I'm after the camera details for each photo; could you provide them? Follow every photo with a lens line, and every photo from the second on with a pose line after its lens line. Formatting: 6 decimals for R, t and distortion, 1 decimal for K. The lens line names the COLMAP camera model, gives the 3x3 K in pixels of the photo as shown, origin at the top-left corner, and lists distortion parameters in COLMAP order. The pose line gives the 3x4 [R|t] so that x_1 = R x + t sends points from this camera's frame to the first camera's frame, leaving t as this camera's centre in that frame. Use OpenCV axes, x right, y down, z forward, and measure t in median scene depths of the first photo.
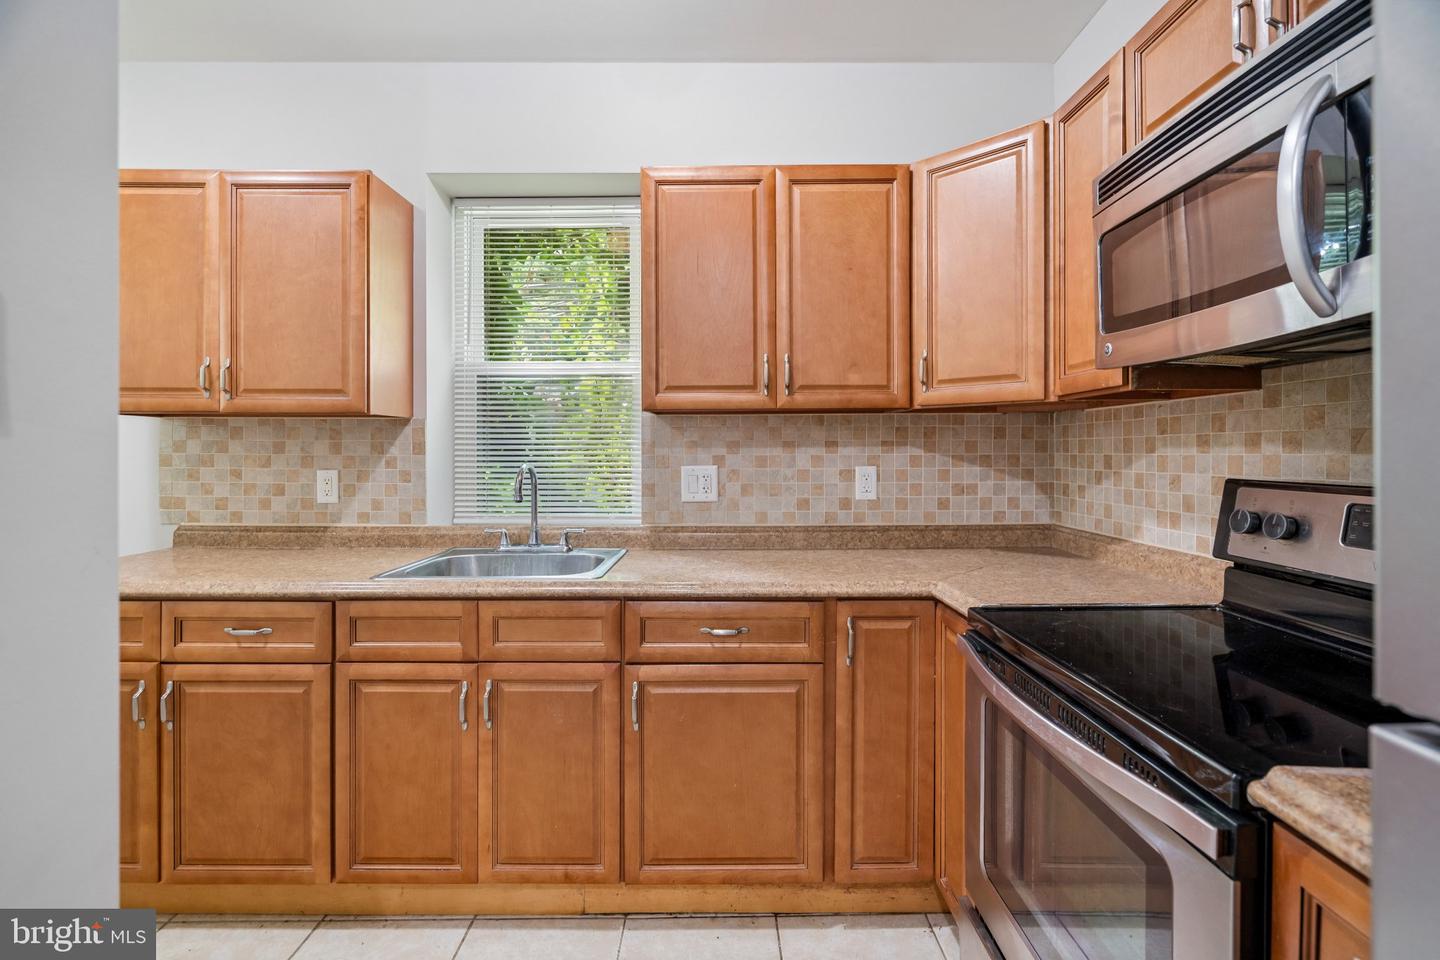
lens RADIAL K [[652.6, 0, 719.2], [0, 652.6, 445.3], [0, 0, 1]] dist [0.001932, 0.000046]
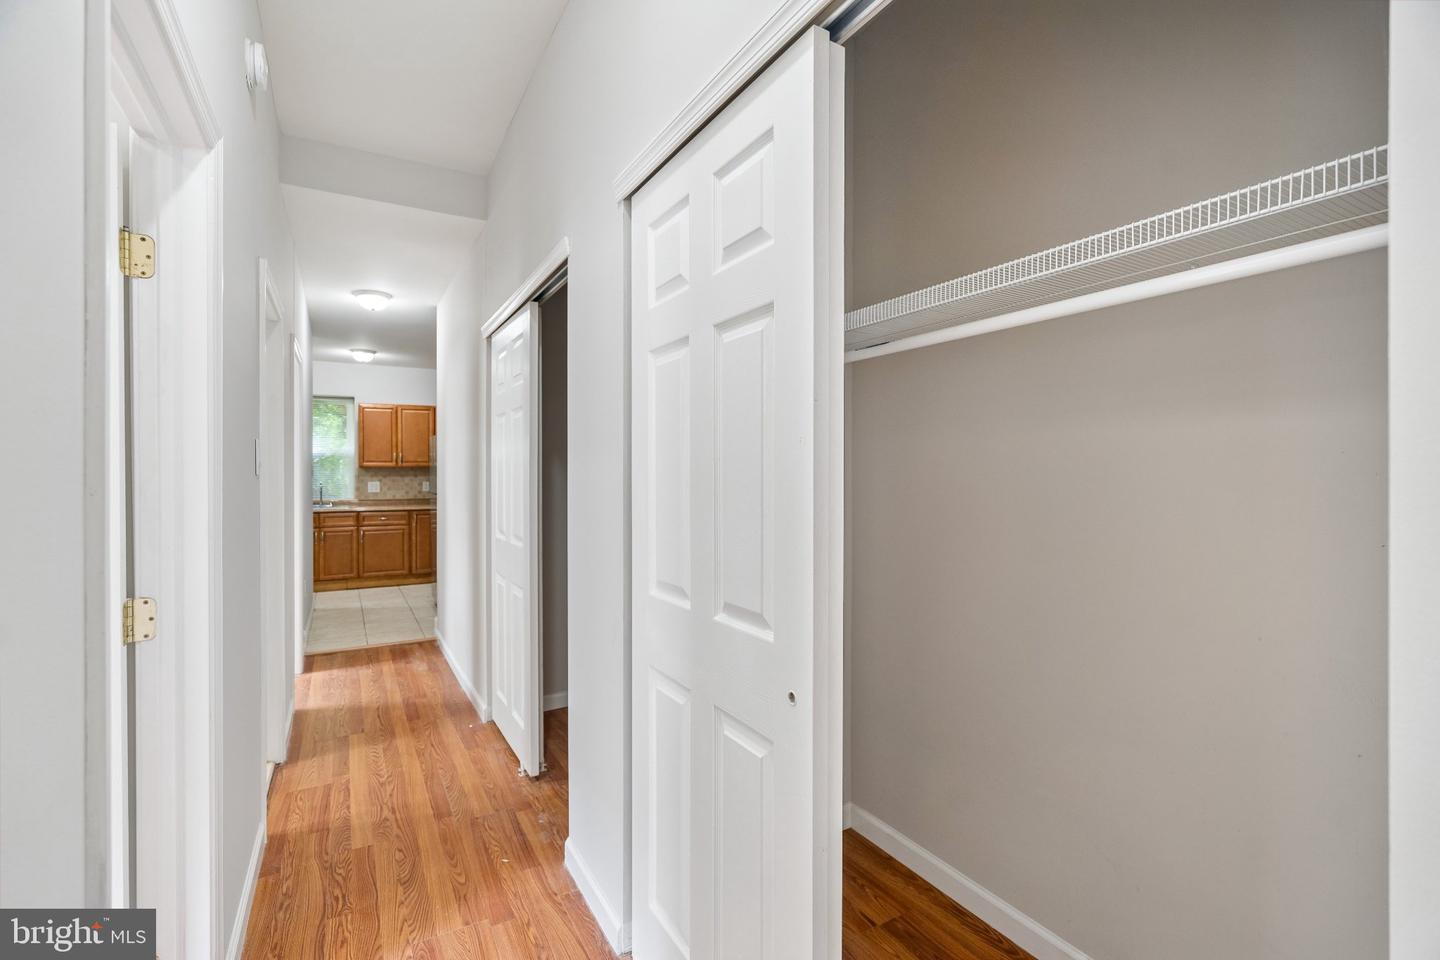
lens RADIAL K [[660.5, 0, 718.3], [0, 660.5, 469.7], [0, 0, 1]] dist [0.000813, 0.000101]
pose [[0.869534, -0.002064, 0.493869, -0.174373], [0.002594, 0.999997, -0.000388, -0.028866], [-0.493867, 0.001619, 0.869536, -2.978831]]
